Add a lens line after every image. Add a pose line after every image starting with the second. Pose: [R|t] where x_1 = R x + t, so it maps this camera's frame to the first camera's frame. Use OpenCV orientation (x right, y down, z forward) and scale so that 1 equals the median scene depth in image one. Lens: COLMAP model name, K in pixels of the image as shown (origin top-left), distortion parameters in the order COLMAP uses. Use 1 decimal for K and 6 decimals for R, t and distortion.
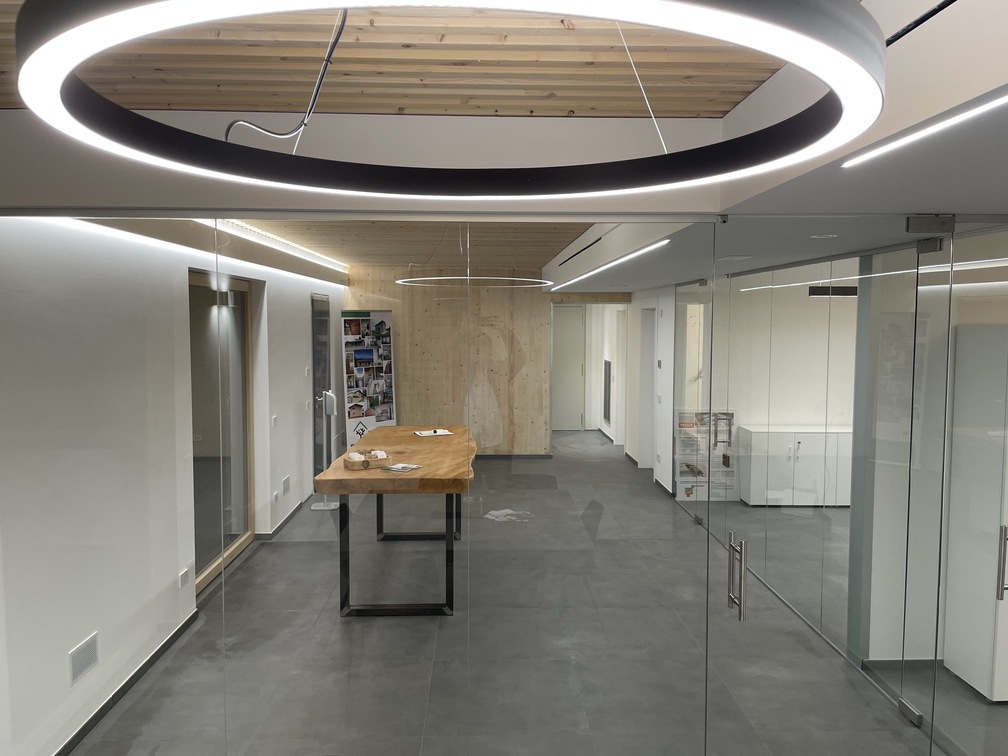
lens RADIAL K [[770.0, 0, 503.6], [0, 770.0, 377.0], [0, 0, 1]] dist [-0.000674, -0.001302]
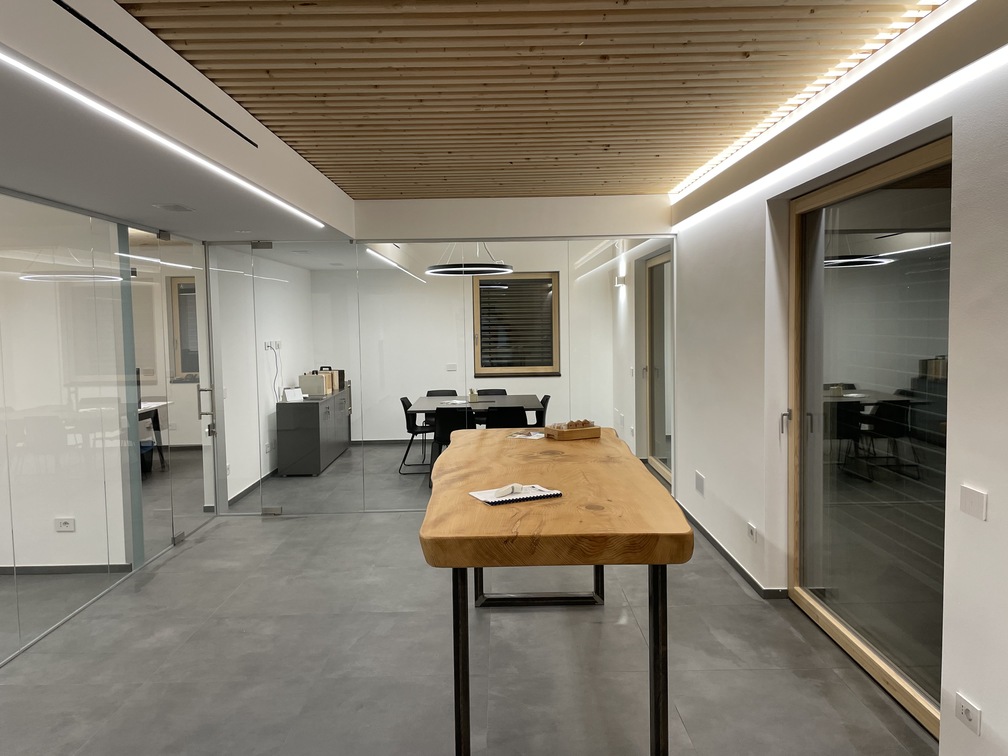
lens RADIAL K [[770.0, 0, 504.9], [0, 770.0, 374.8], [0, 0, 1]] dist [-0.000674, -0.001302]
pose [[-0.999627, 0.011021, 0.024998, -0.133470], [0.014541, 0.989274, 0.145346, -0.081496], [-0.023128, 0.145655, -0.989065, 1.964037]]
